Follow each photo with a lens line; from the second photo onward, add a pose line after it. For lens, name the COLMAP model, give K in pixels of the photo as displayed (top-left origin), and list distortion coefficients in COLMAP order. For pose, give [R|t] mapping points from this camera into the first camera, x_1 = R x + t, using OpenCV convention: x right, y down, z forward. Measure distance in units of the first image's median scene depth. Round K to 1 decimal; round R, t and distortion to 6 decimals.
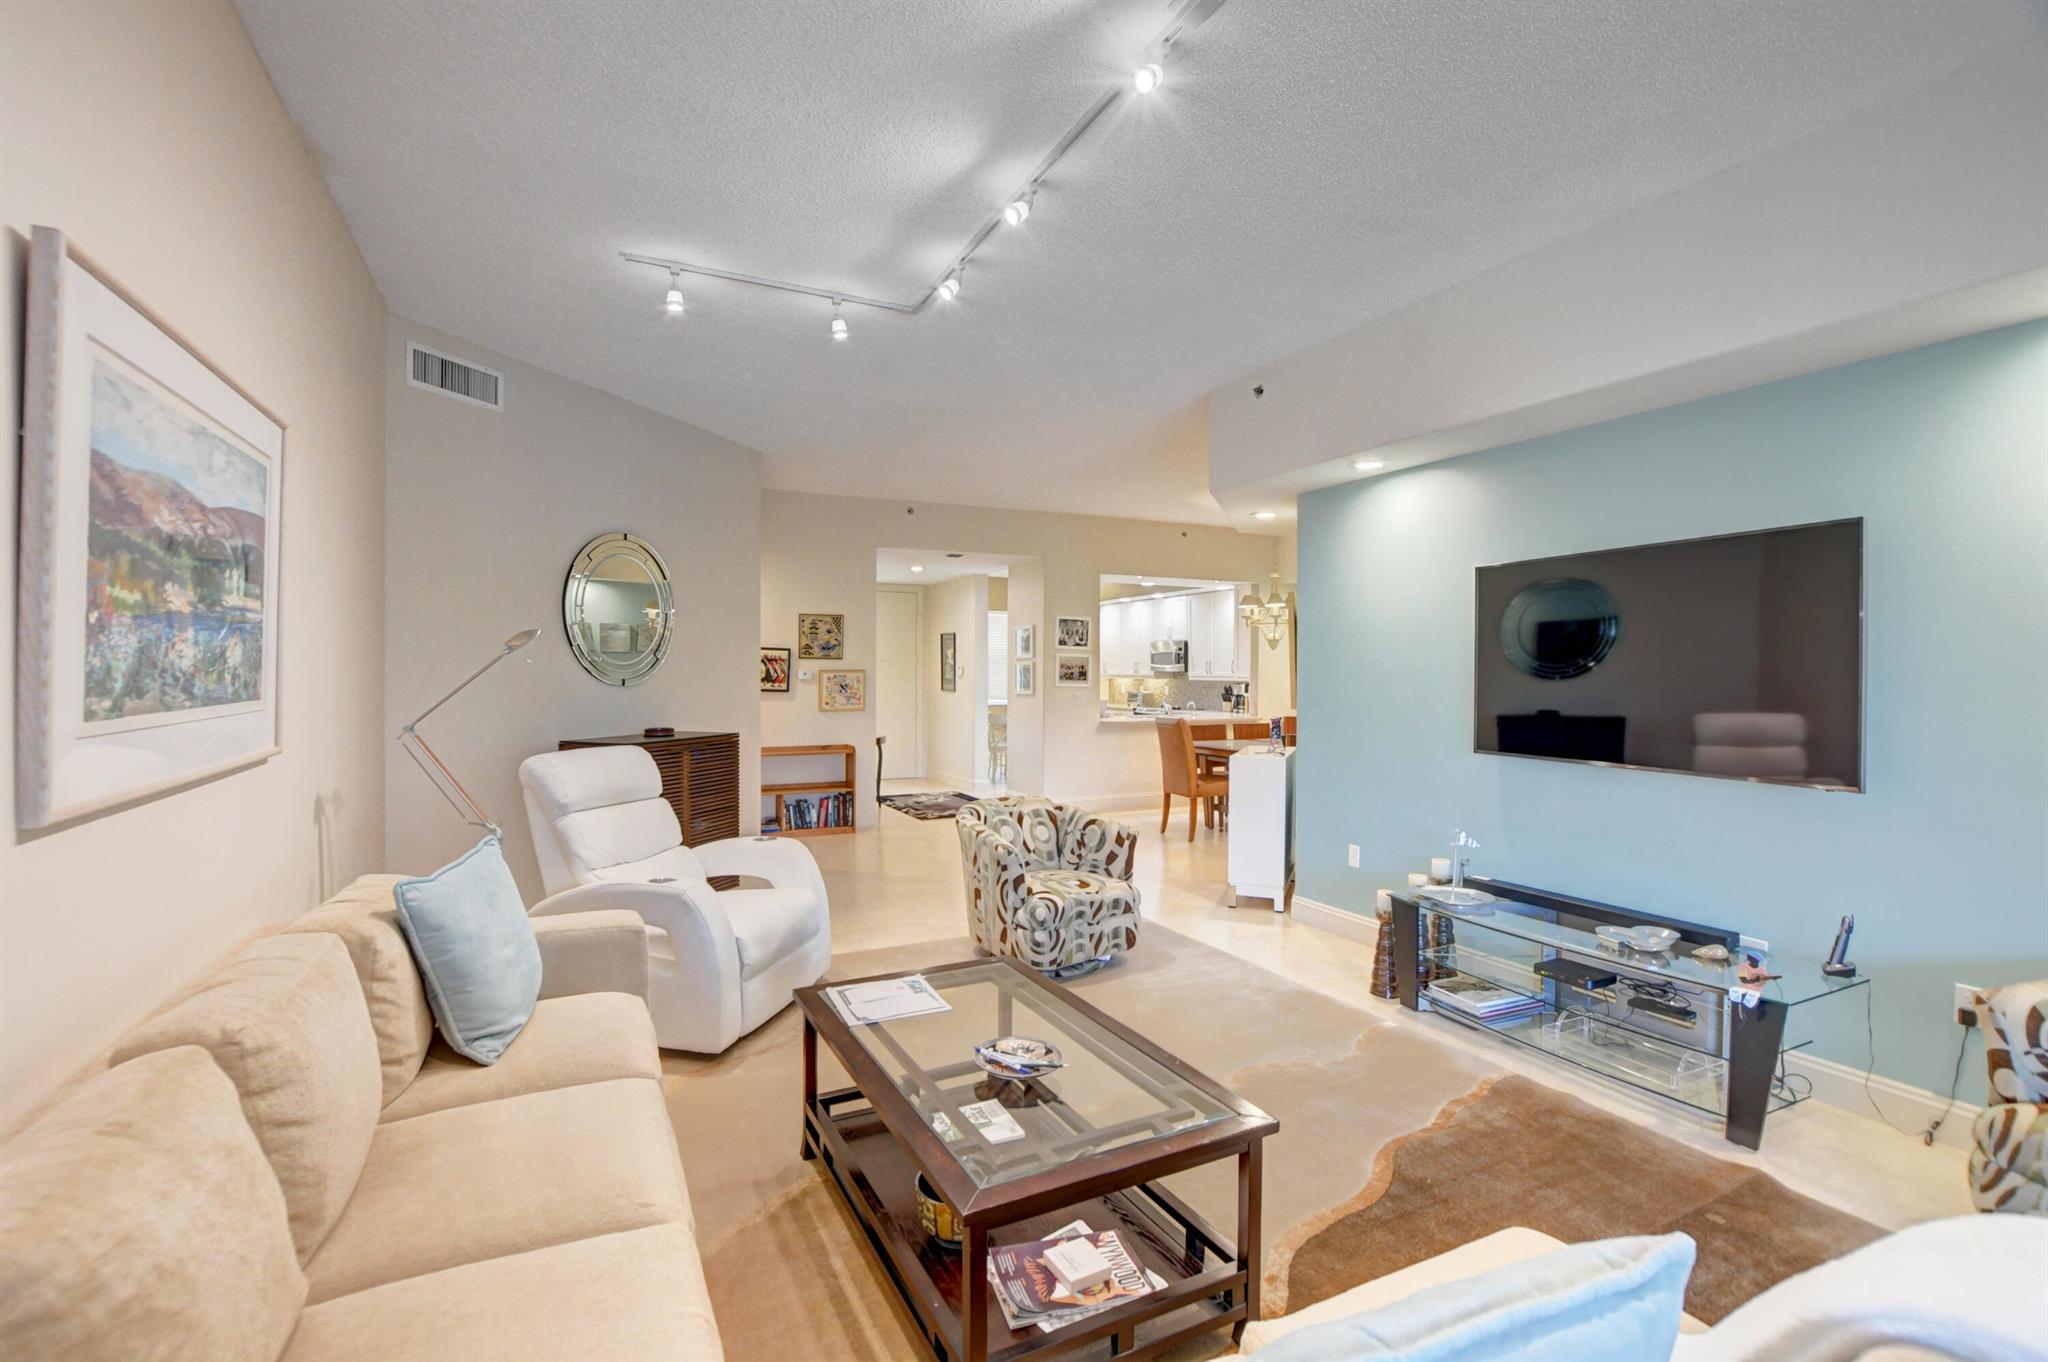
lens RADIAL K [[901.7, 0, 1028.0], [0, 901.7, 675.4], [0, 0, 1]] dist [-0.023935, 0.000092]
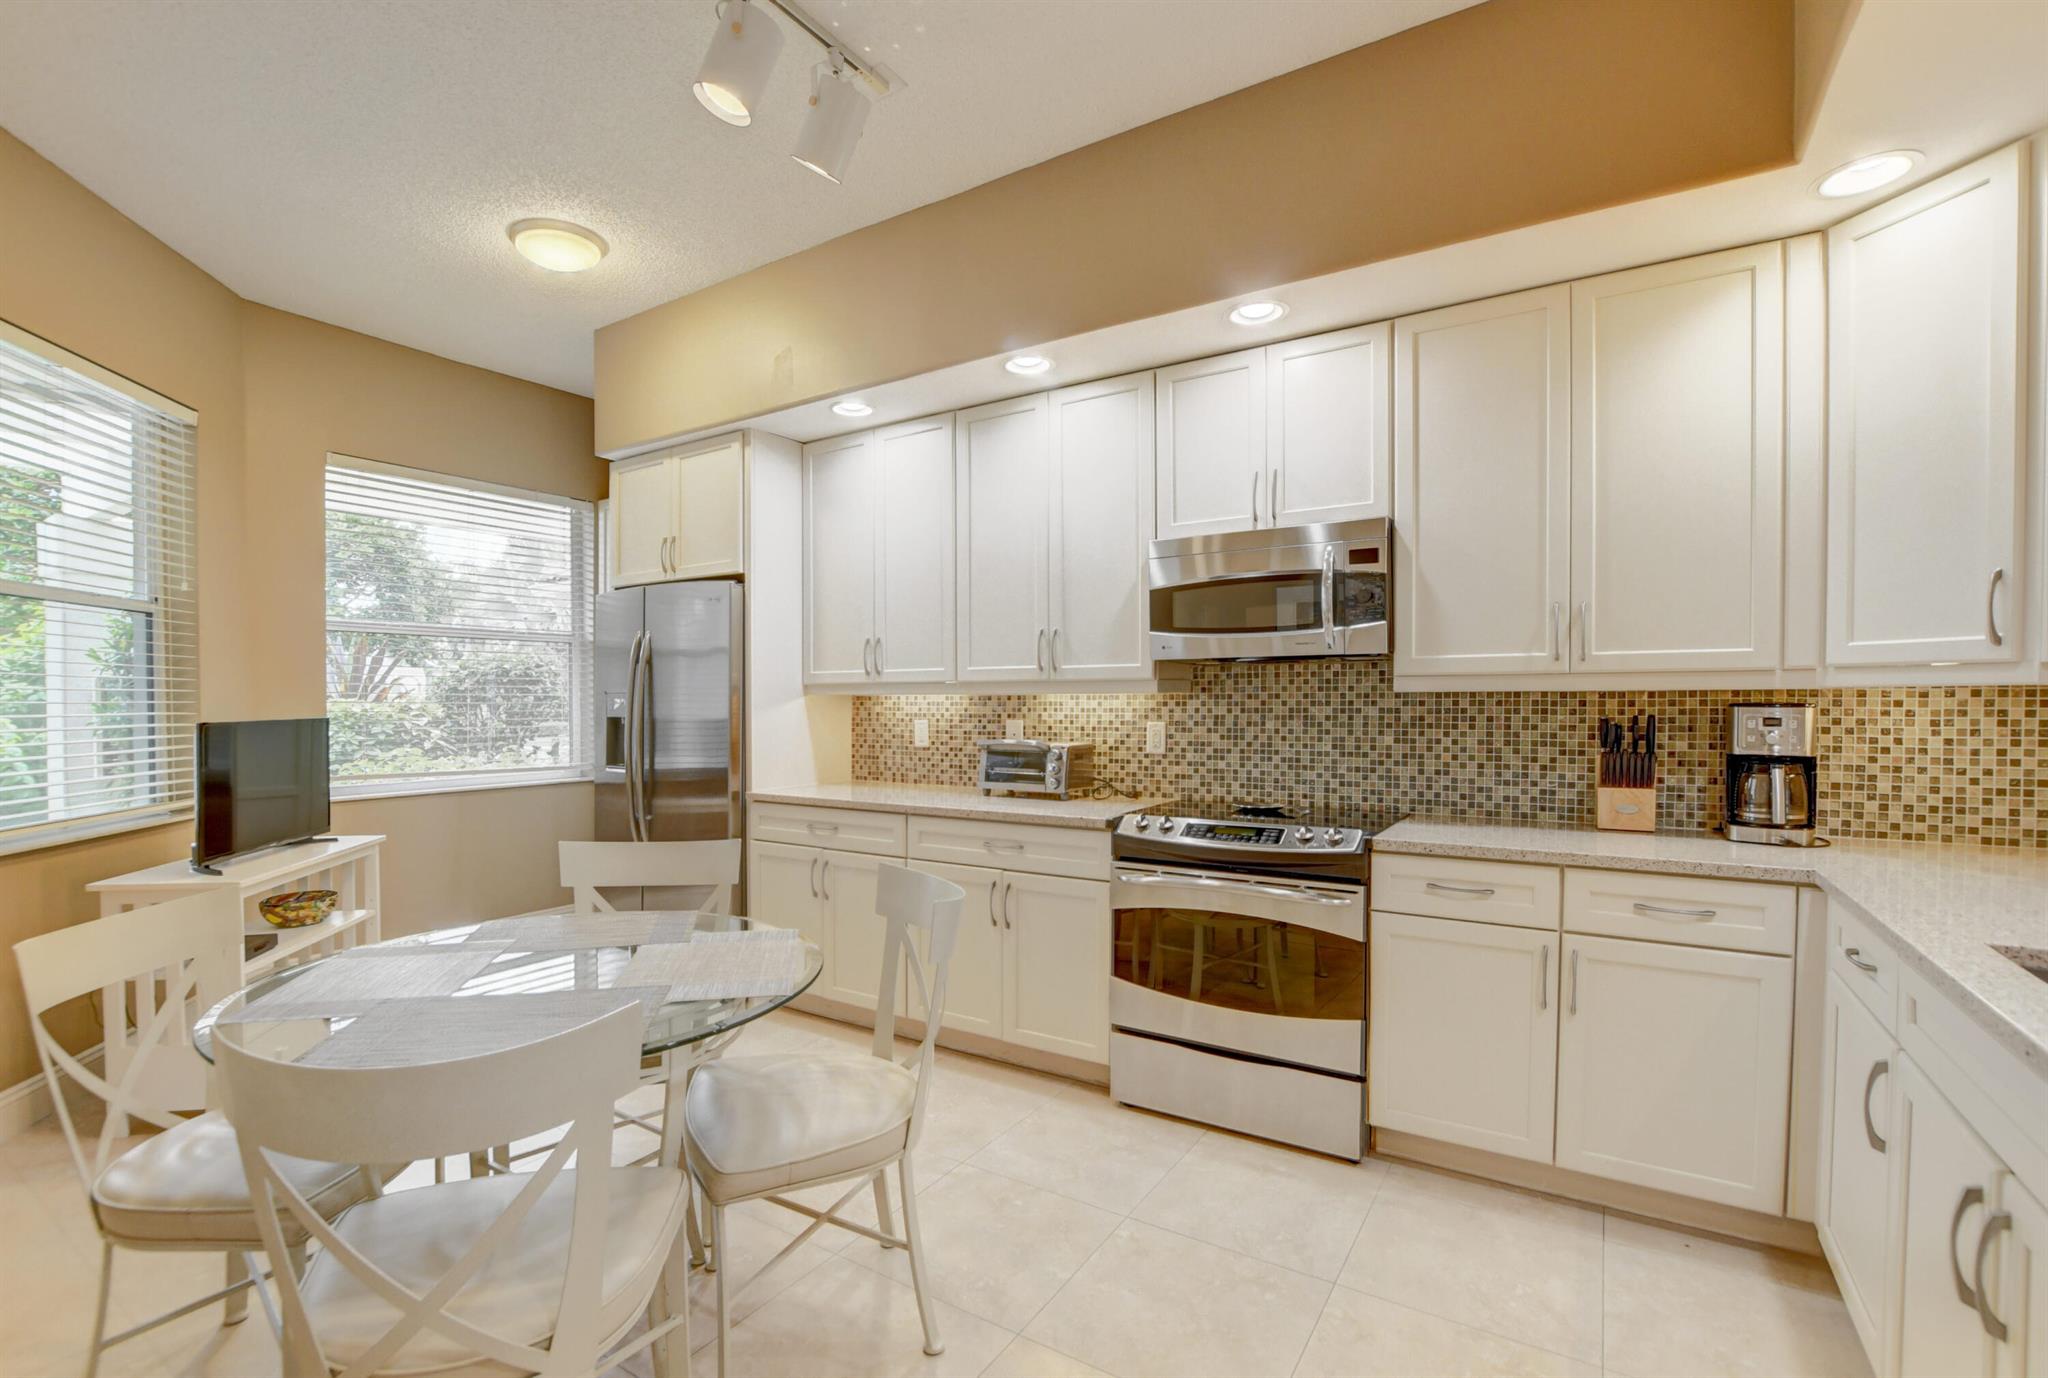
lens RADIAL K [[914.7, 0, 1020.3], [0, 914.7, 695.6], [0, 0, 1]] dist [-0.003007, -0.000124]
pose [[0.857966, -0.003764, 0.513692, -0.025289], [0.008358, 0.999943, -0.006633, 0.007570], [-0.513638, 0.009984, 0.857949, 0.955751]]
